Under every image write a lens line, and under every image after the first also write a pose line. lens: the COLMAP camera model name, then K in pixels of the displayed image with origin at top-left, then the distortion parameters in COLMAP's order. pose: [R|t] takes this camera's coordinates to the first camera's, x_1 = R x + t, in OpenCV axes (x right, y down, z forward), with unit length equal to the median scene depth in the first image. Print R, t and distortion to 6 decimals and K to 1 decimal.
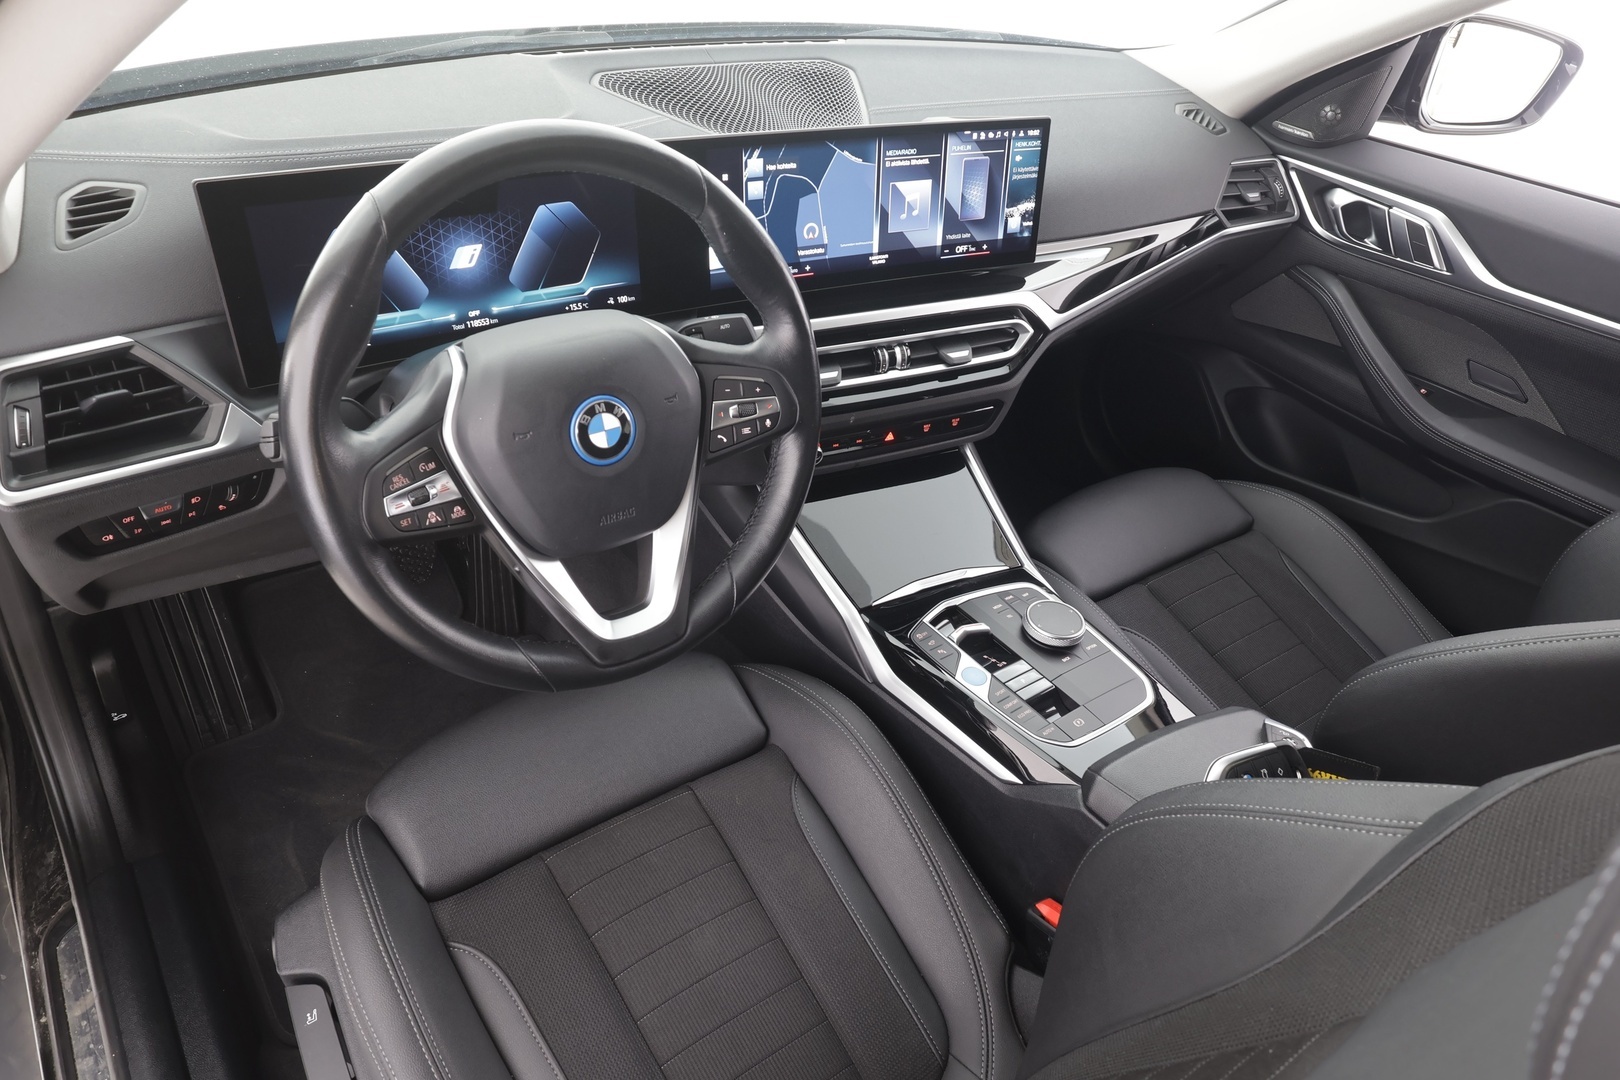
lens RADIAL K [[1047.5, 0, 810.7], [0, 1047.5, 547.3], [0, 0, 1]] dist [-0.006117, -0.001531]
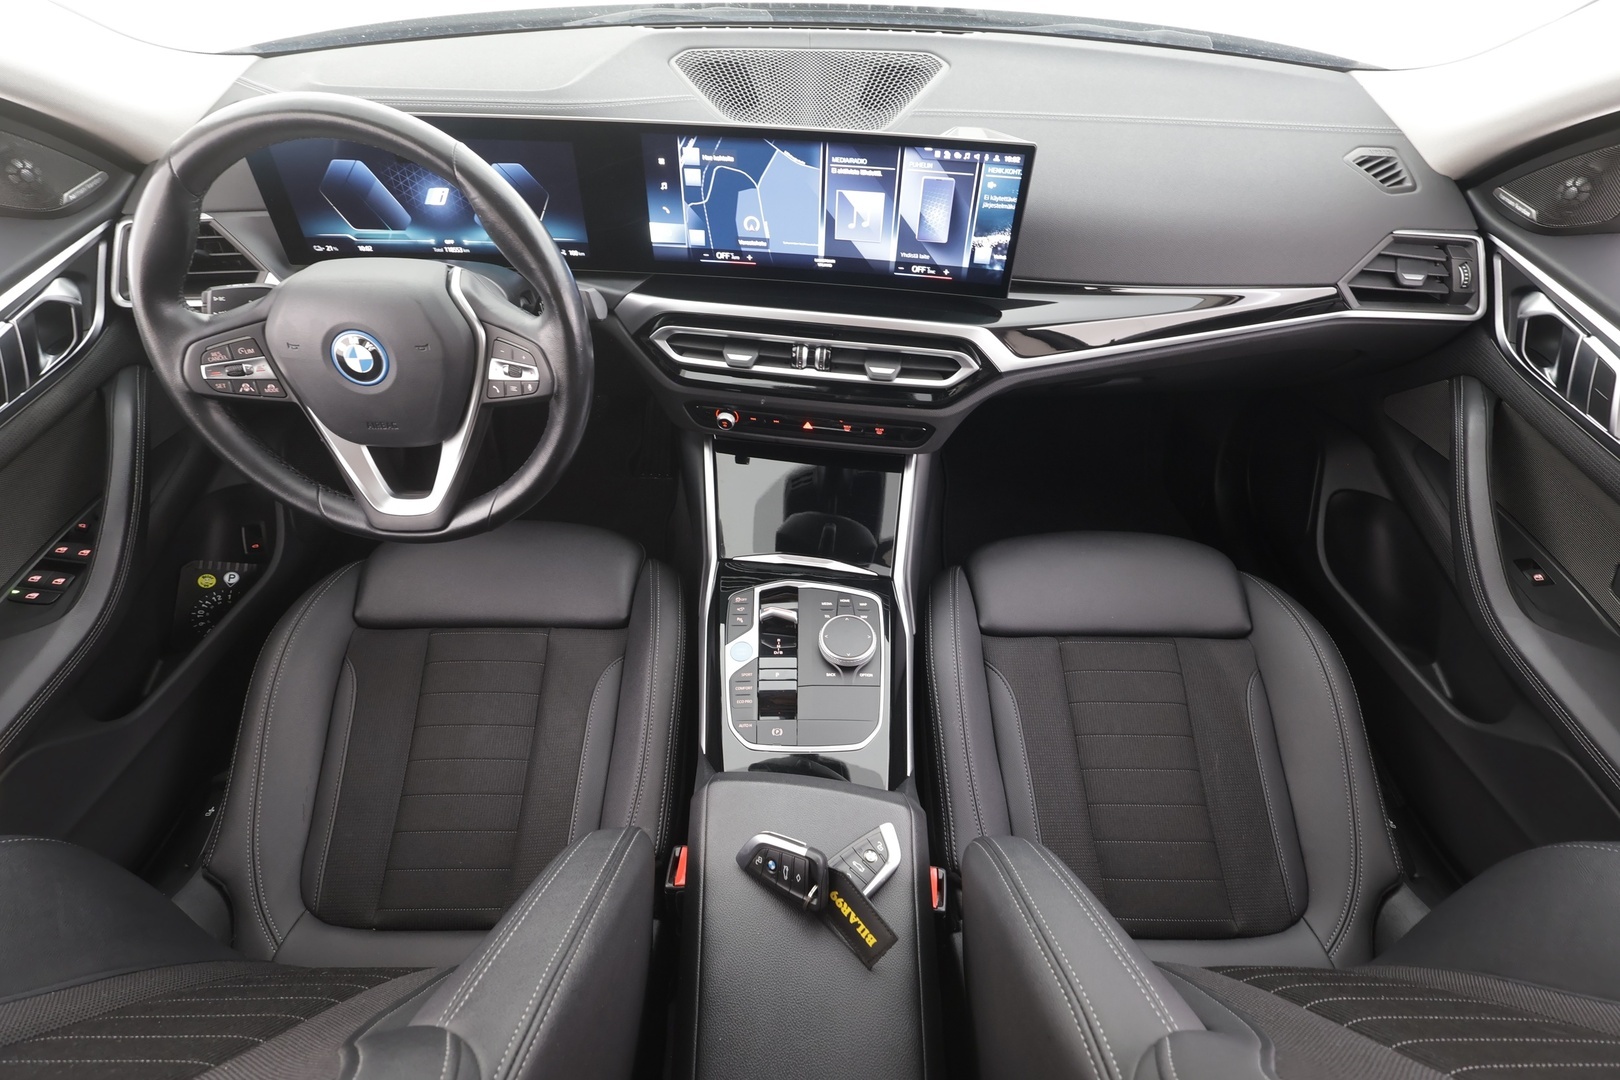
lens RADIAL K [[745.5, 0, 805.2], [0, 745.5, 544.7], [0, 0, 1]] dist [-0.008254, 0.001427]
pose [[0.811700, 0.380224, -0.443366, 0.496576], [-0.295299, 0.922079, 0.250137, -0.195965], [0.503927, -0.072111, 0.860731, 0.321857]]
